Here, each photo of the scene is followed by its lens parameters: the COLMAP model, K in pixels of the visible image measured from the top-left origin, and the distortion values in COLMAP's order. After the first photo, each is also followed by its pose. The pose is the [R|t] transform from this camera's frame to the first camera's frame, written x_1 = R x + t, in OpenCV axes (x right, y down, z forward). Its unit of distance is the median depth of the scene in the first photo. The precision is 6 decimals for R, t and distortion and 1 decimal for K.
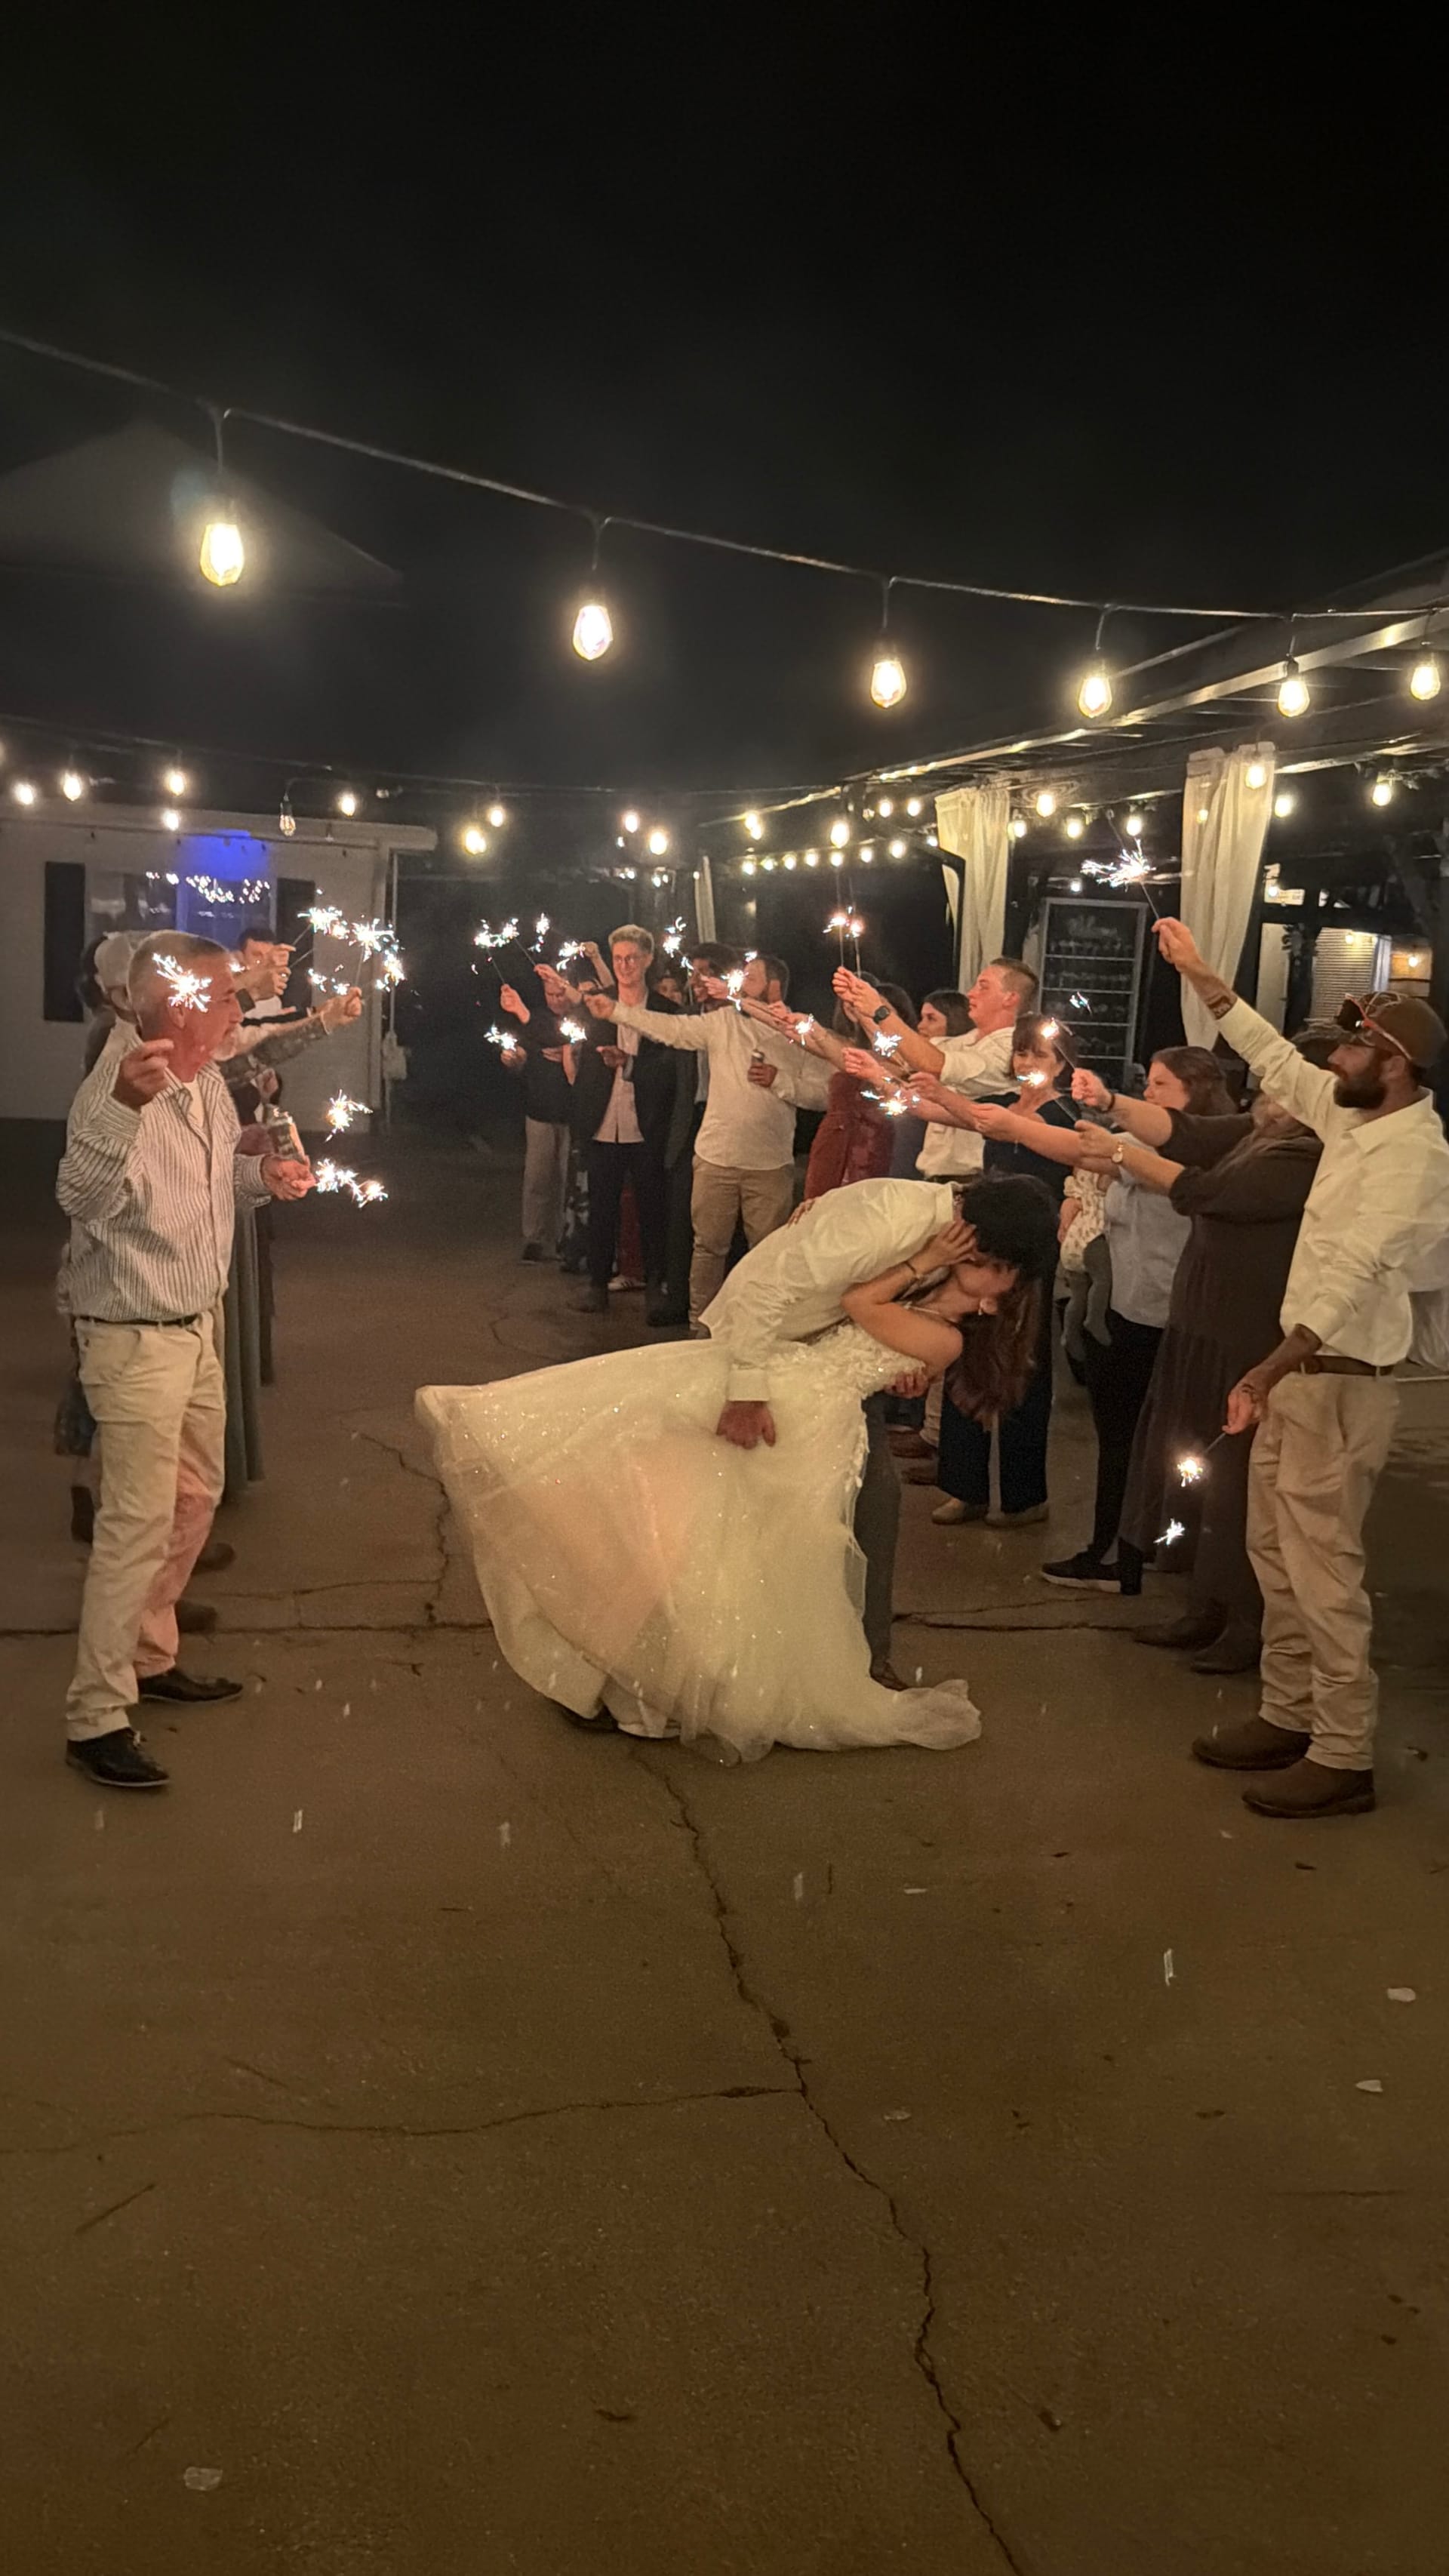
lens RADIAL K [[1967.9, 0, 724.5], [0, 1967.9, 1288.0], [0, 0, 1]] dist [0.007345, -0.003558]
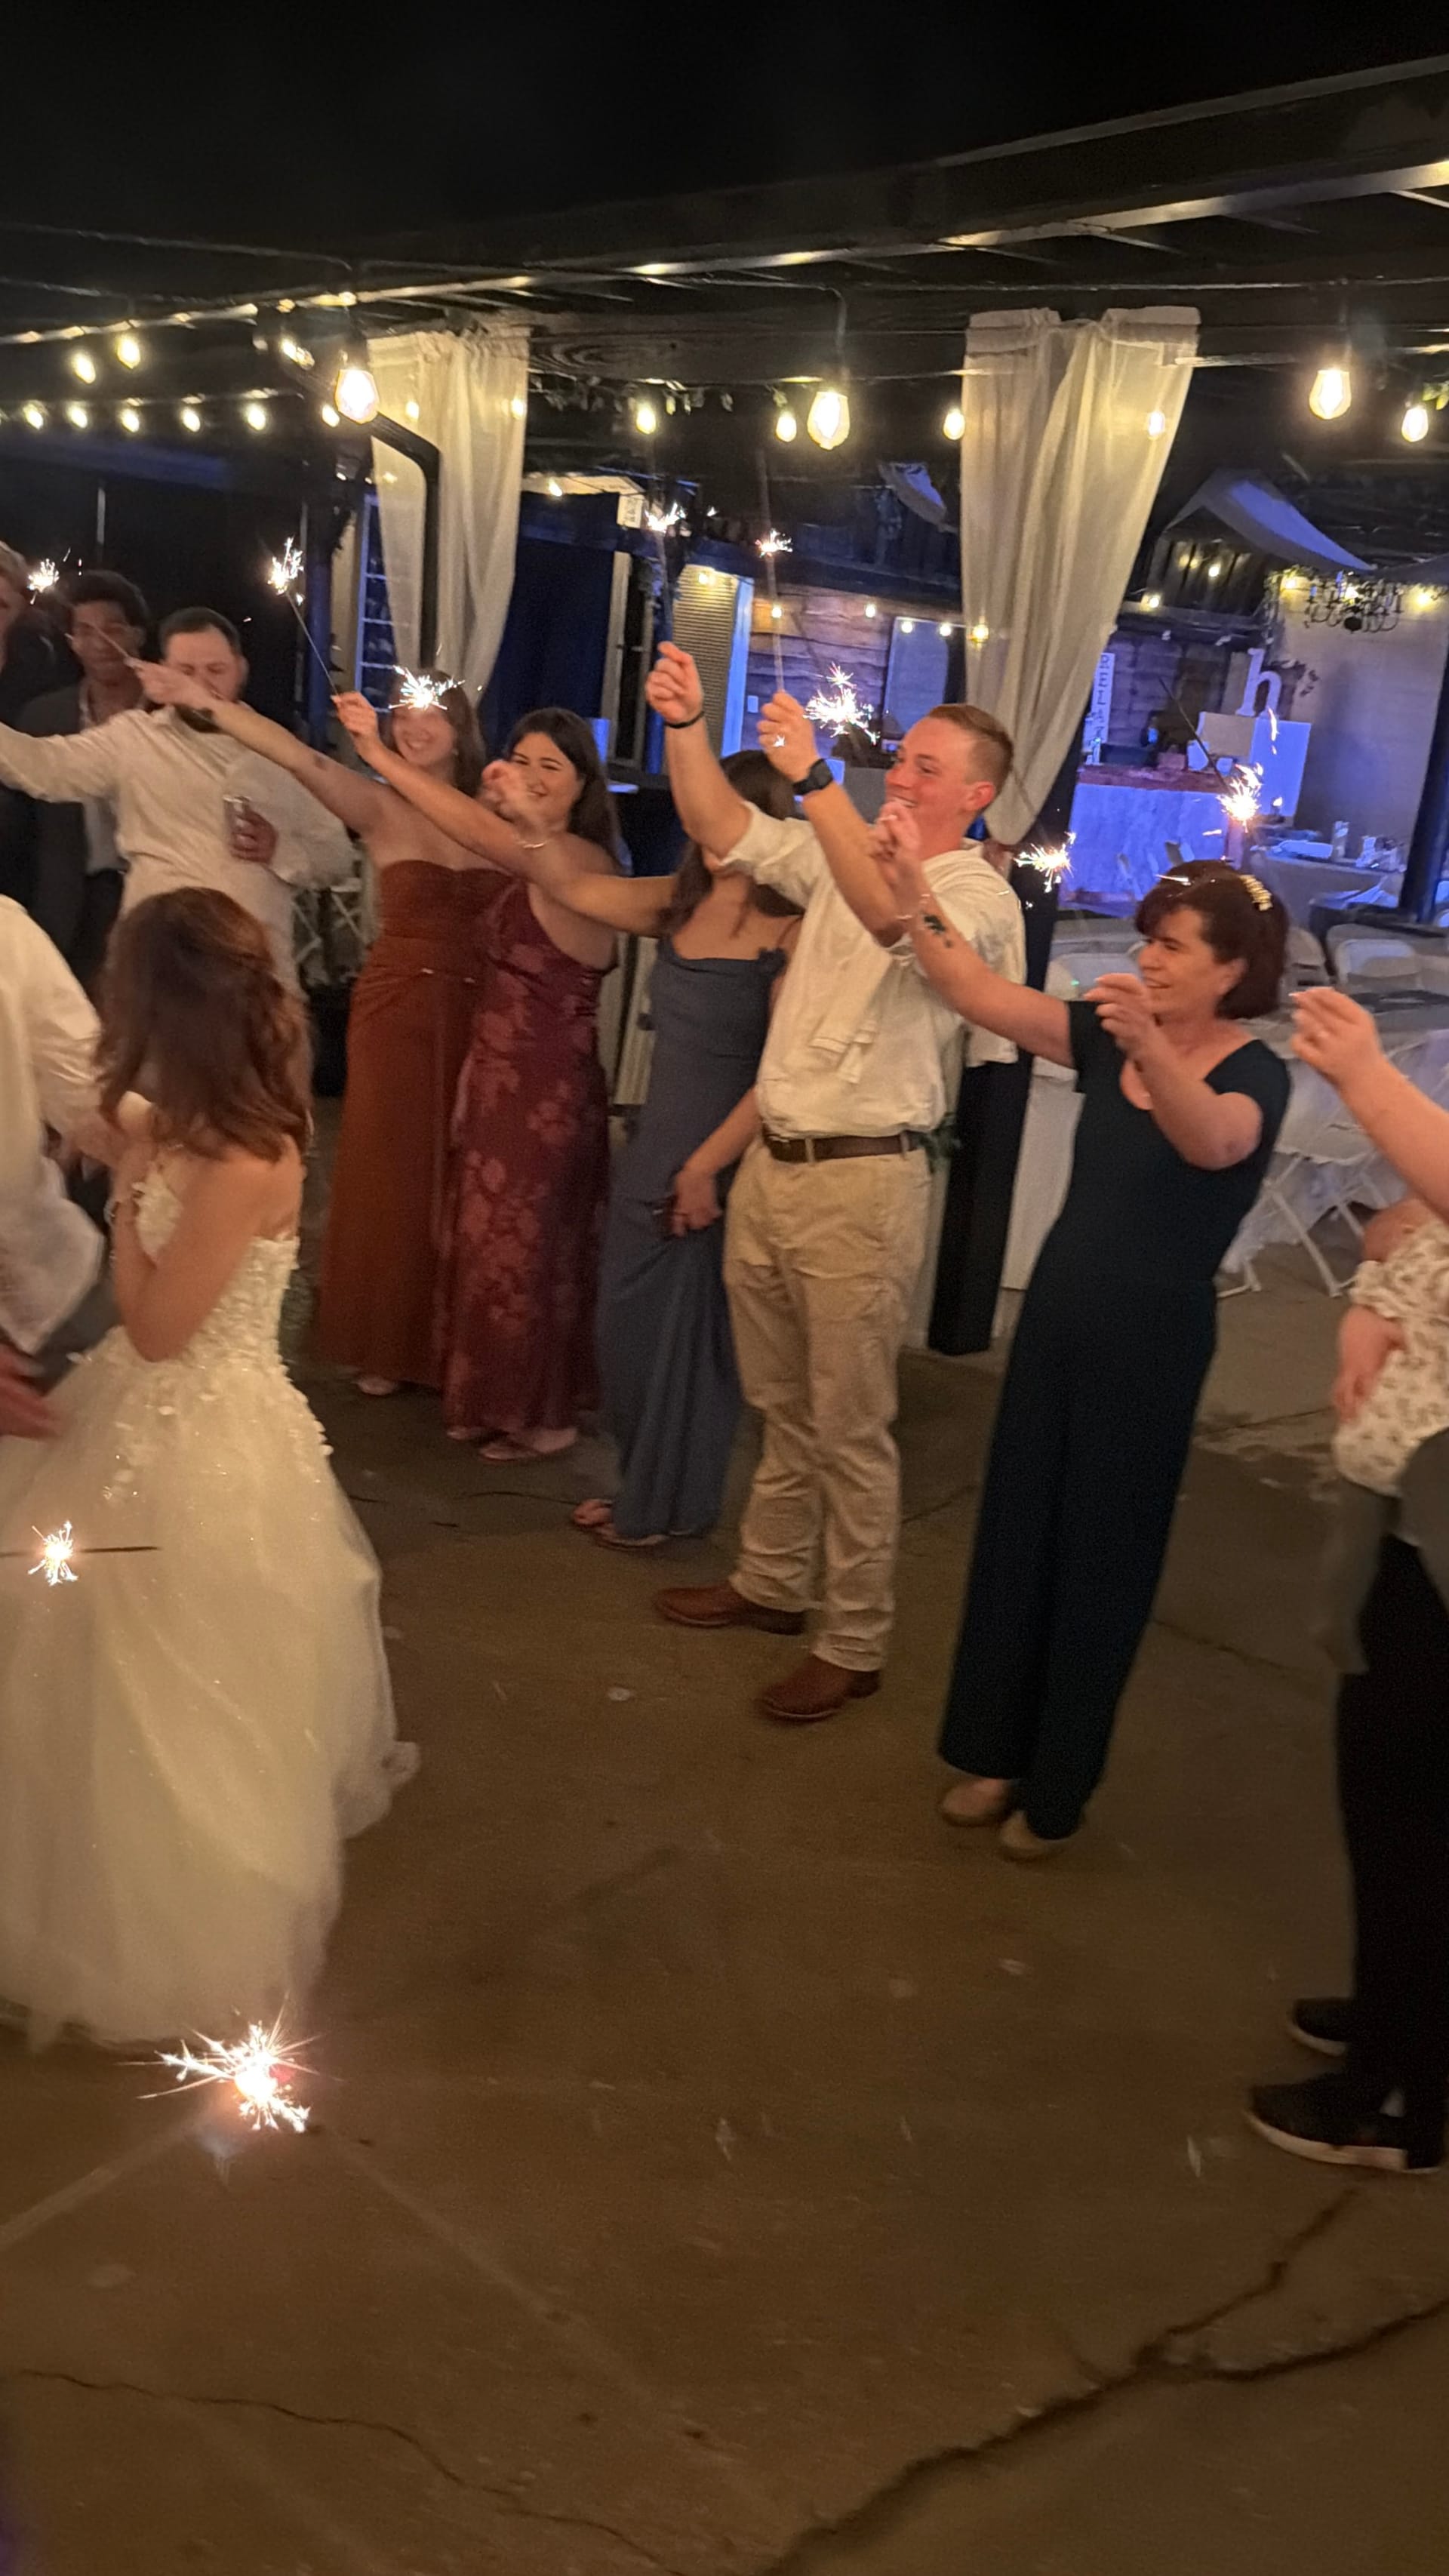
lens RADIAL K [[1966.2, 0, 739.0], [0, 1966.2, 1300.8], [0, 0, 1]] dist [0.032692, -0.071047]
pose [[0.907200, -0.085923, 0.411831, -0.182390], [0.003184, 0.980296, 0.197510, -0.177824], [-0.420687, -0.177870, 0.889598, 0.818445]]
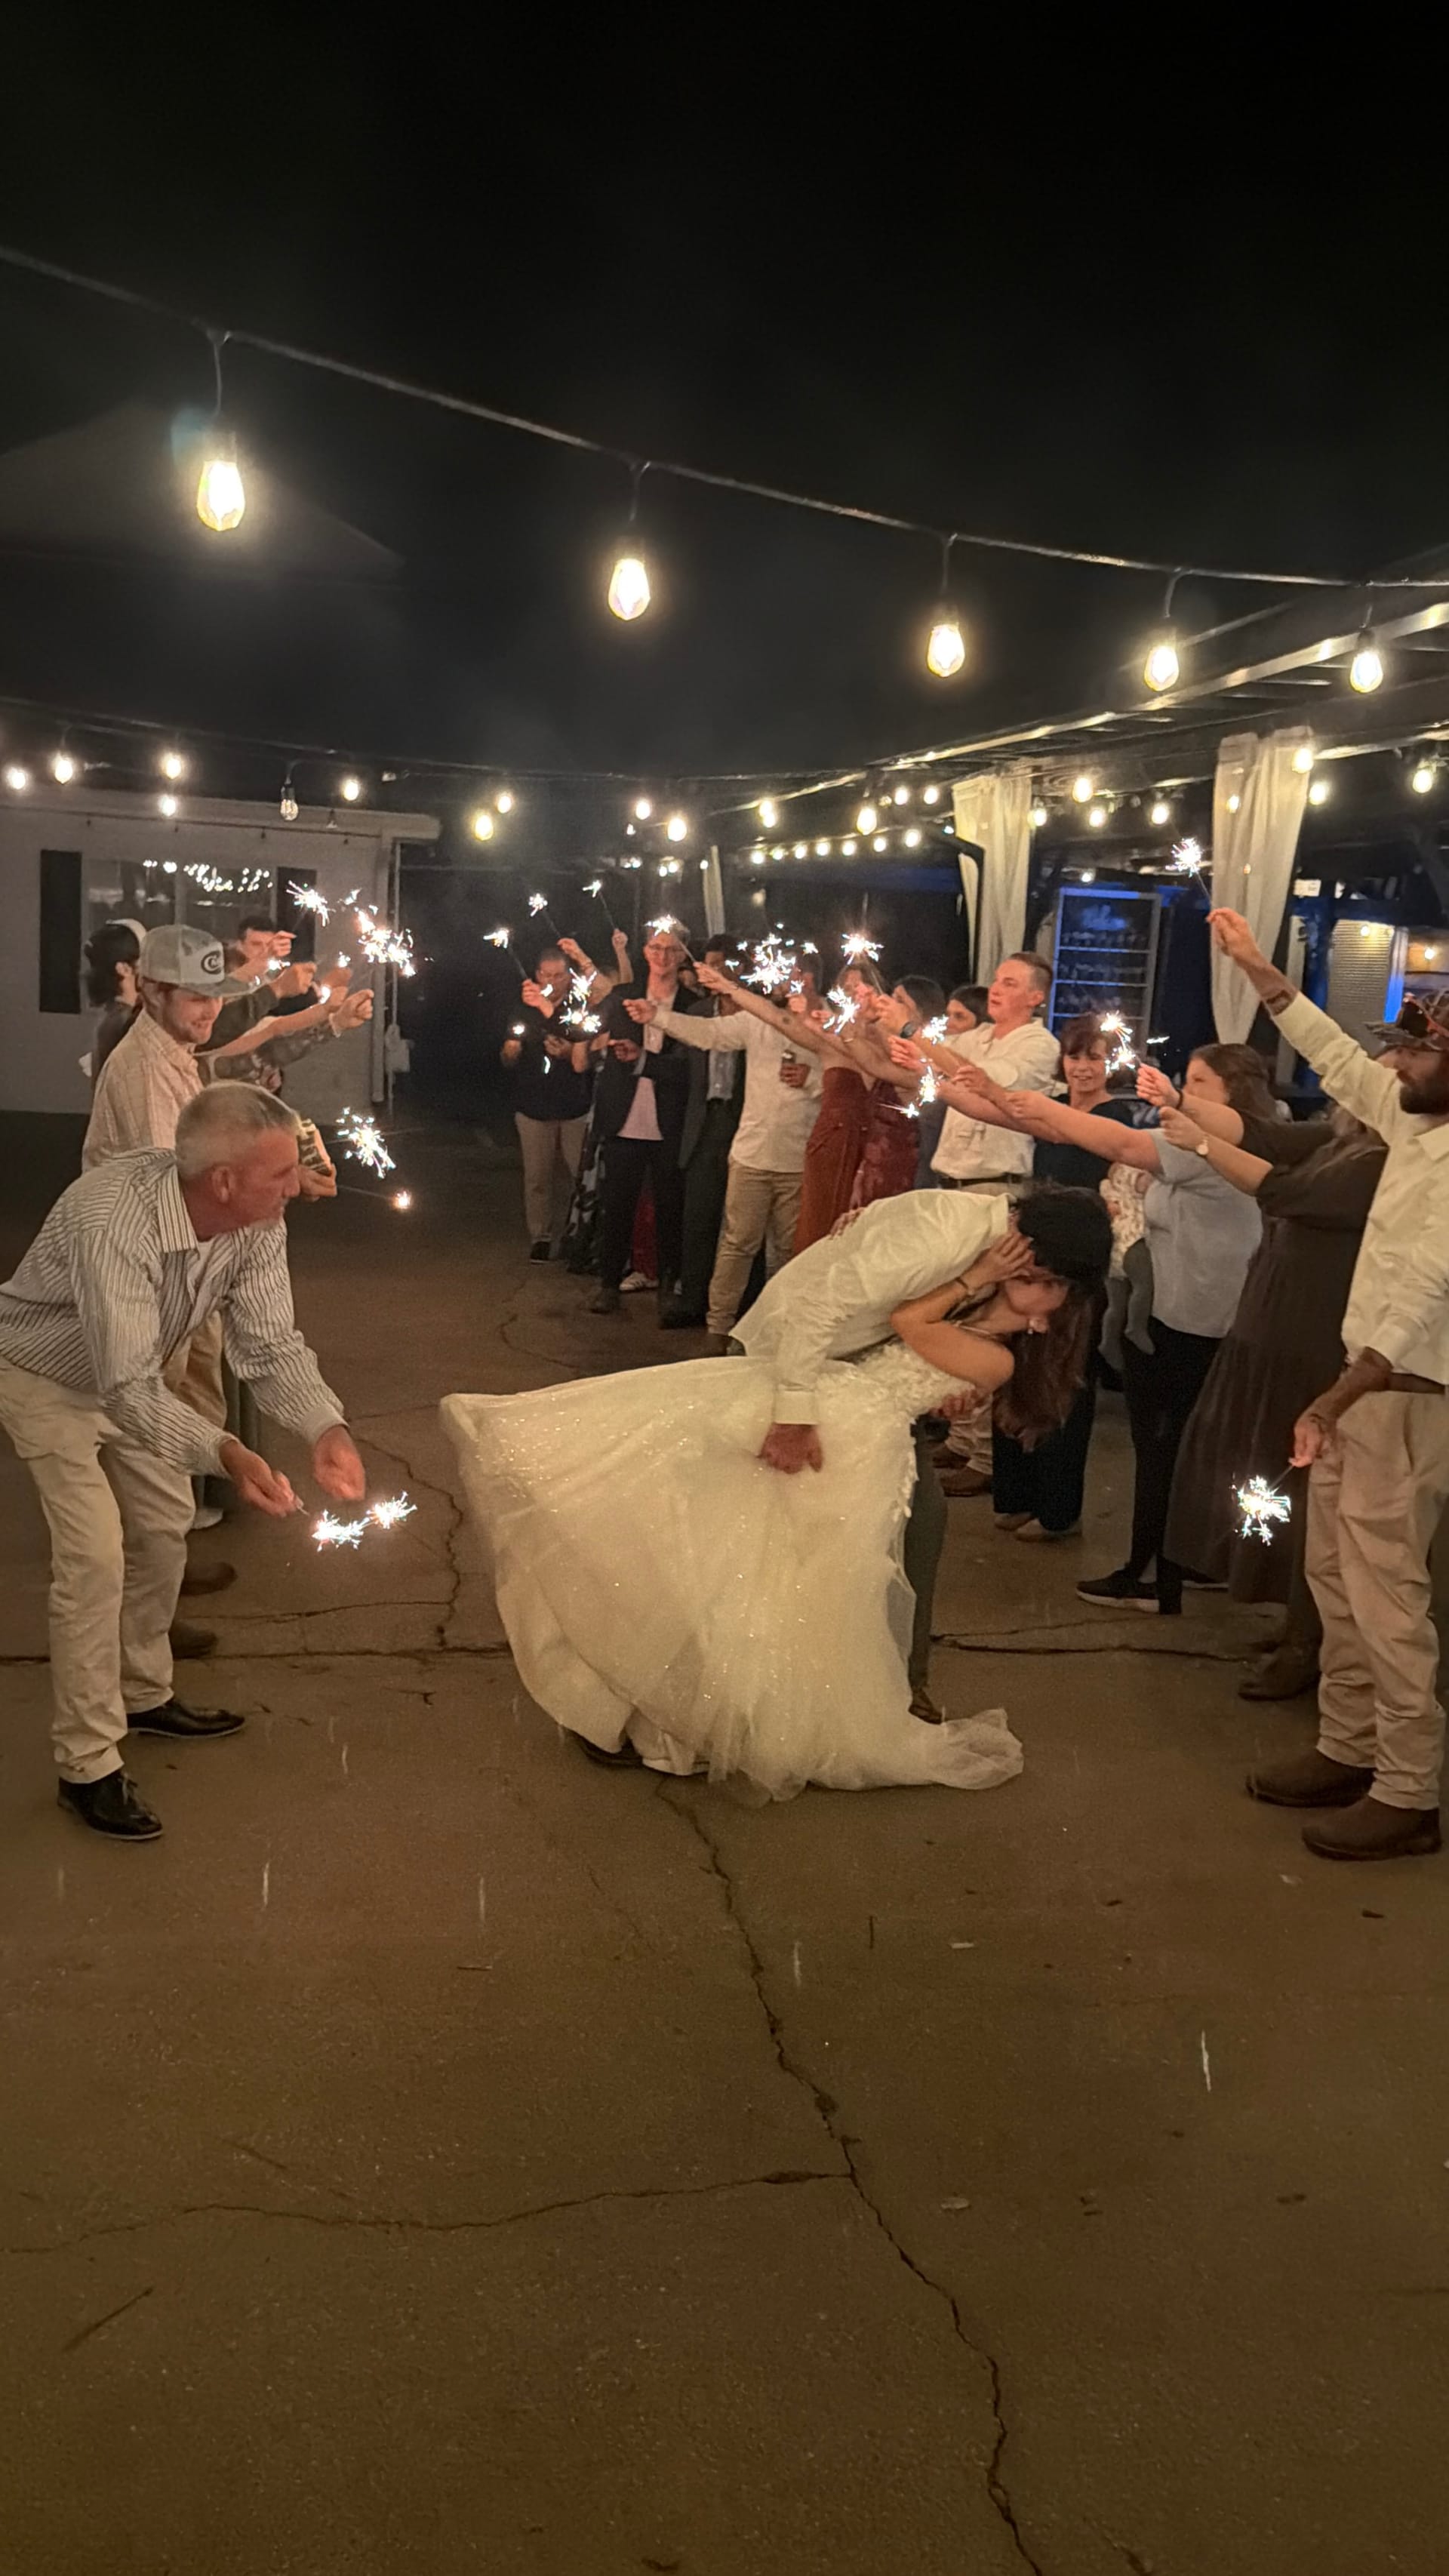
lens RADIAL K [[1966.2, 0, 739.0], [0, 1966.2, 1300.8], [0, 0, 1]] dist [0.032692, -0.071047]
pose [[0.999977, 0.000739, 0.006784, -0.013640], [-0.000811, 0.999944, 0.010550, -0.009028], [-0.006776, -0.010555, 0.999921, 0.052545]]
